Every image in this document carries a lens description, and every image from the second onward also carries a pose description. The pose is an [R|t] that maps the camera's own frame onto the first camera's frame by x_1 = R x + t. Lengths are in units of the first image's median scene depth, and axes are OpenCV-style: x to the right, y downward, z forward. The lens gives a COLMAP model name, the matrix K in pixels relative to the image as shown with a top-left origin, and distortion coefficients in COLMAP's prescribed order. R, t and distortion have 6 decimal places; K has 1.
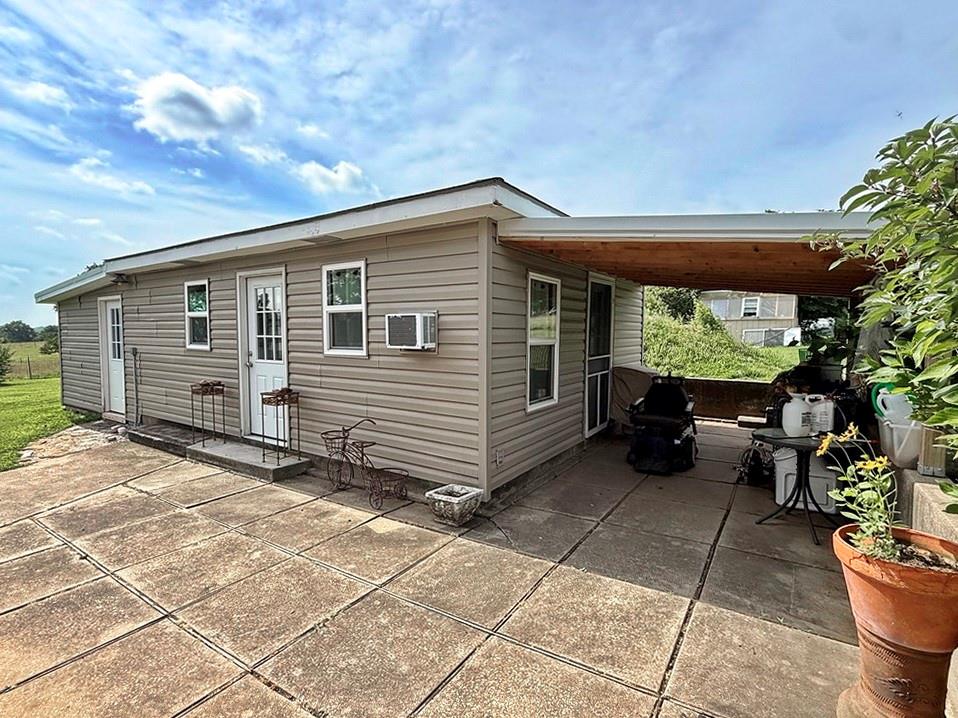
lens RADIAL K [[461.1, 0, 479.0], [0, 461.1, 359.0], [0, 0, 1]] dist [0.001700, 0.000426]
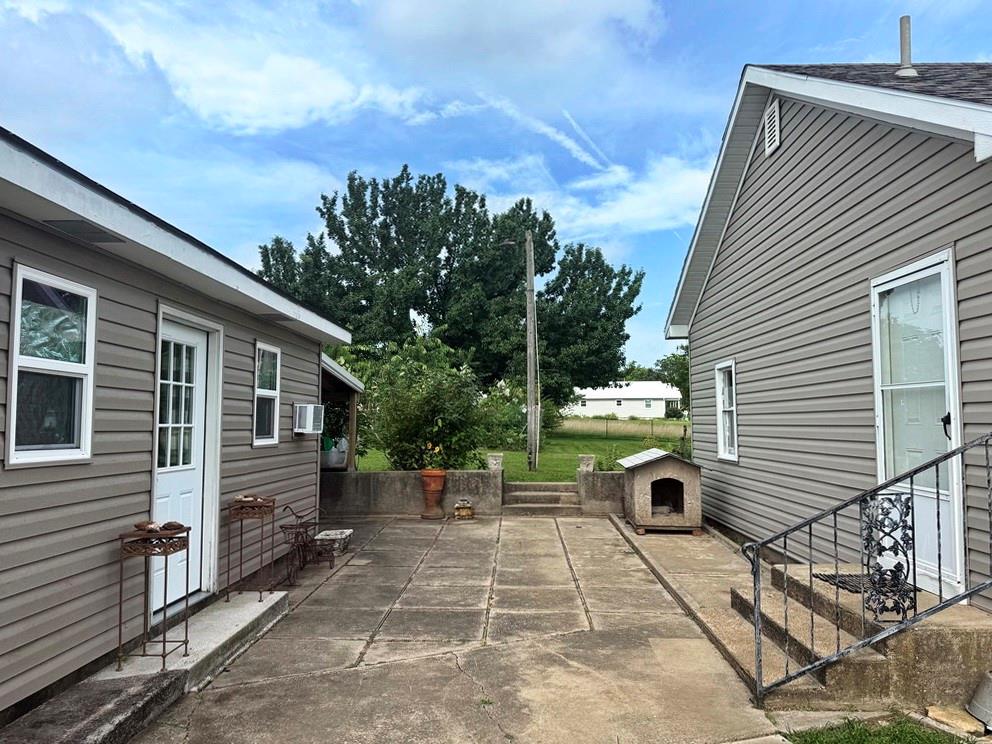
lens RADIAL K [[713.5, 0, 496.0], [0, 713.5, 372.0], [0, 0, 1]] dist [0.098637, -0.113572]
pose [[-0.526932, 0.067443, 0.847227, -1.443596], [0.067386, 0.997024, -0.037457, -0.053904], [-0.847232, 0.037354, -0.529909, 1.135077]]
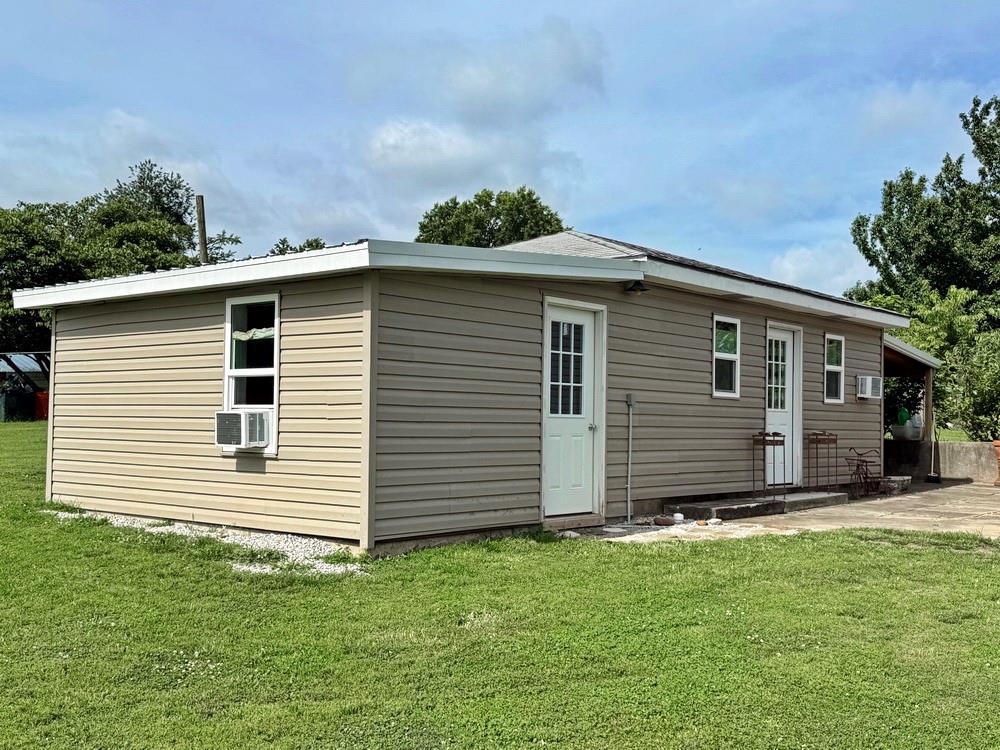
lens RADIAL K [[1096.7, 0, 500.0], [0, 1096.7, 375.0], [0, 0, 1]] dist [0.003635, -0.016727]
pose [[0.113325, 0.042653, 0.992642, -2.975465], [0.053129, 0.997389, -0.048923, 0.014466], [-0.992136, 0.058282, 0.110763, 1.338380]]
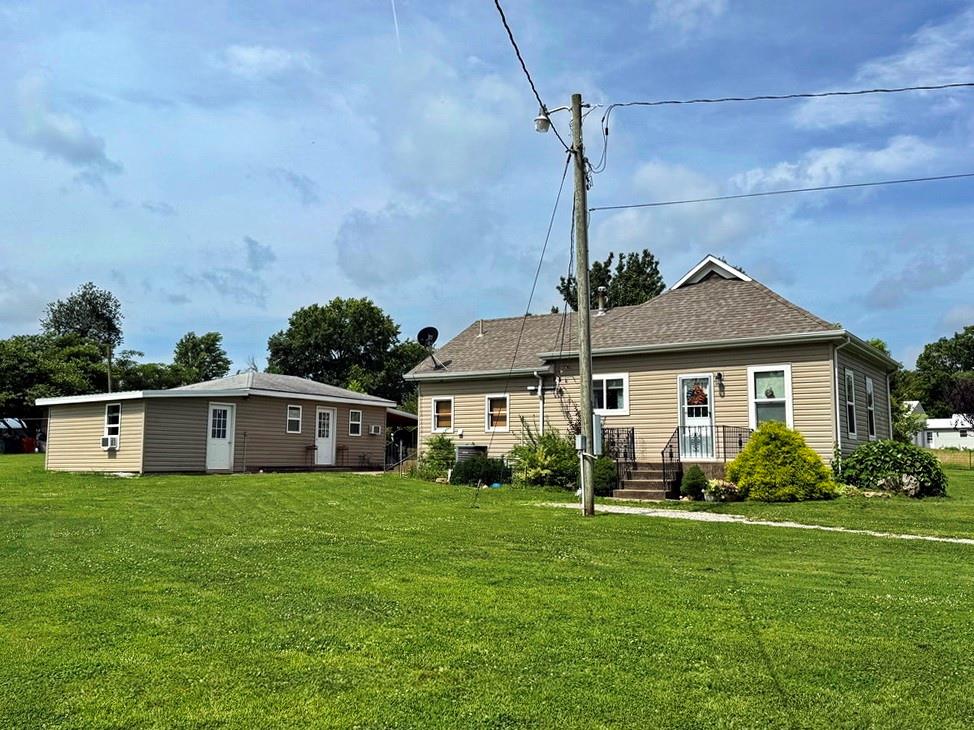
lens RADIAL K [[871.0, 0, 487.0], [0, 871.0, 365.0], [0, 0, 1]] dist [0.073130, -0.201003]
pose [[-0.004074, 0.115252, 0.993328, -5.844904], [0.067946, 0.991072, -0.114712, 0.243956], [-0.997681, 0.067026, -0.011869, 0.029695]]
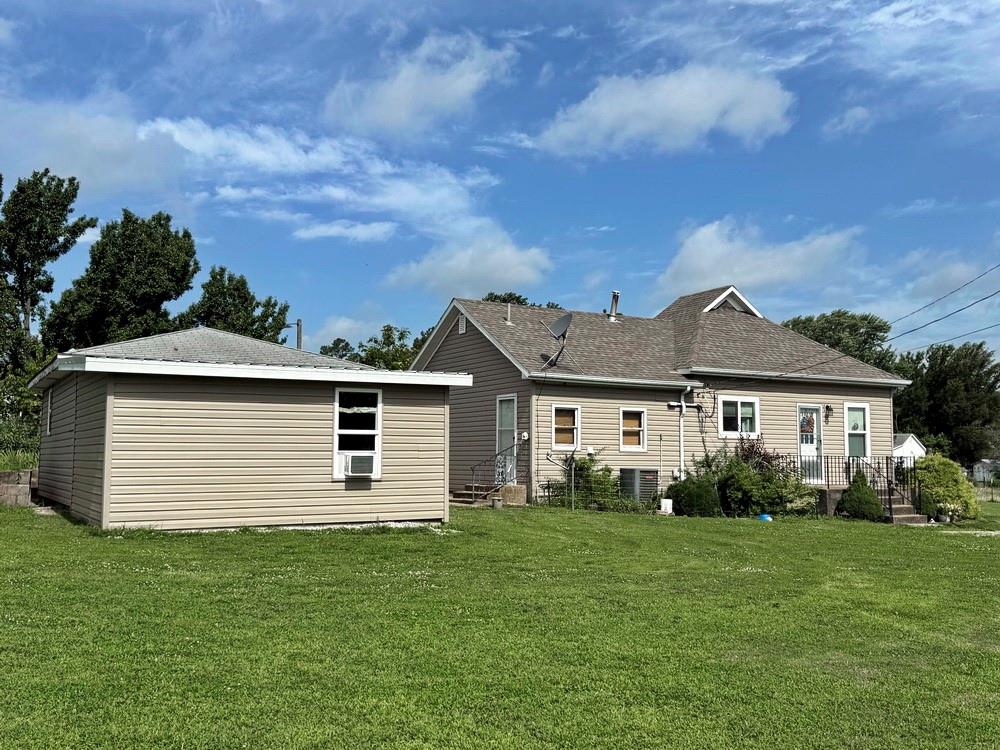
lens RADIAL K [[975.7, 0, 500.0], [0, 975.7, 375.0], [0, 0, 1]] dist [0.168074, 0.003392]
pose [[-0.881736, 0.037842, 0.470222, -2.926148], [0.029892, 0.999256, -0.024364, -0.165071], [-0.470794, -0.007426, -0.882212, 3.971148]]
